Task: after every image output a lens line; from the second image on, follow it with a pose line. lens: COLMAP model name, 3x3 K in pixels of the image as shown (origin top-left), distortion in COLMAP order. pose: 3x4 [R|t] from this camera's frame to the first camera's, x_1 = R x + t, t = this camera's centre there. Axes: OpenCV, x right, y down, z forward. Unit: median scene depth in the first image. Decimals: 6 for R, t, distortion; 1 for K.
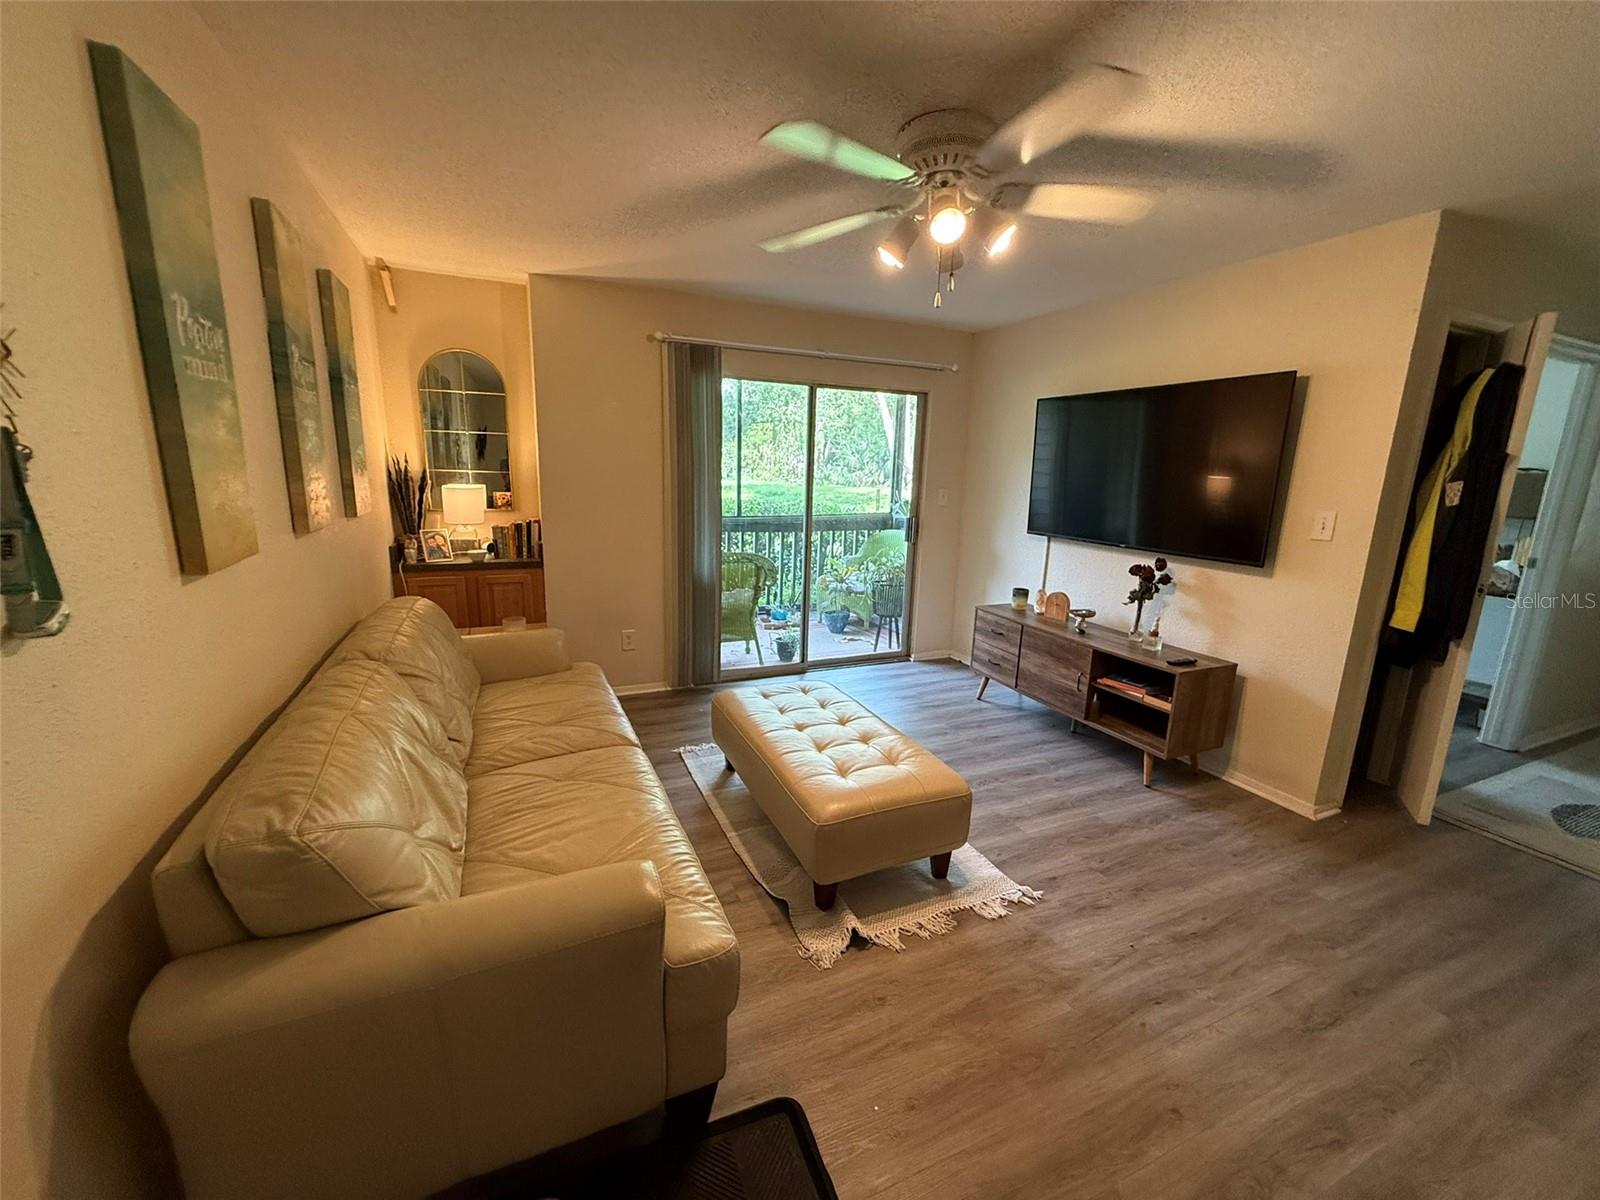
lens RADIAL K [[636.0, 0, 798.7], [0, 636.0, 601.9], [0, 0, 1]] dist [-0.003563, 0.001629]
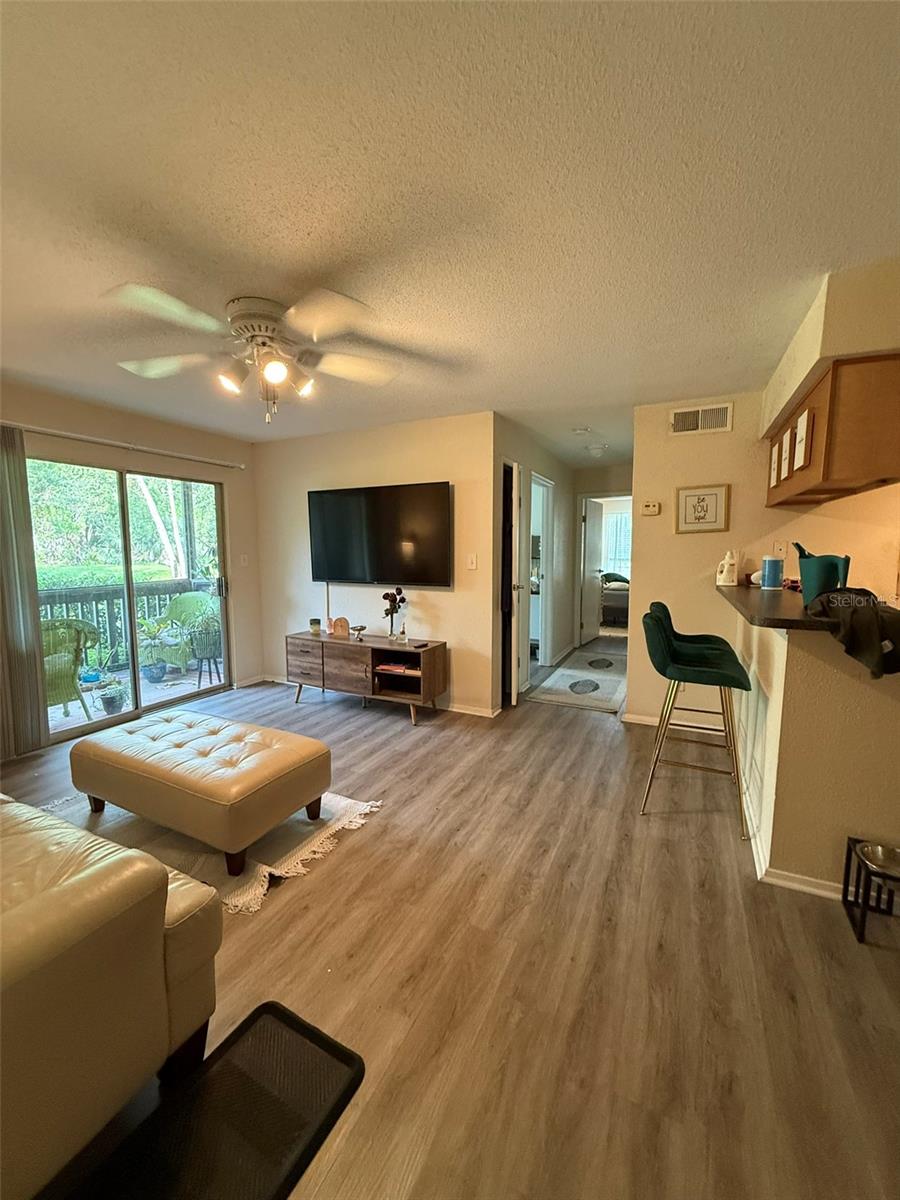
lens RADIAL K [[477.0, 0, 449.6], [0, 477.0, 596.8], [0, 0, 1]] dist [-0.003563, 0.001629]
pose [[0.766941, -0.092868, 0.634962, -0.133427], [0.156926, 0.986573, -0.045251, 0.036121], [-0.622234, 0.134347, 0.771217, -0.044574]]
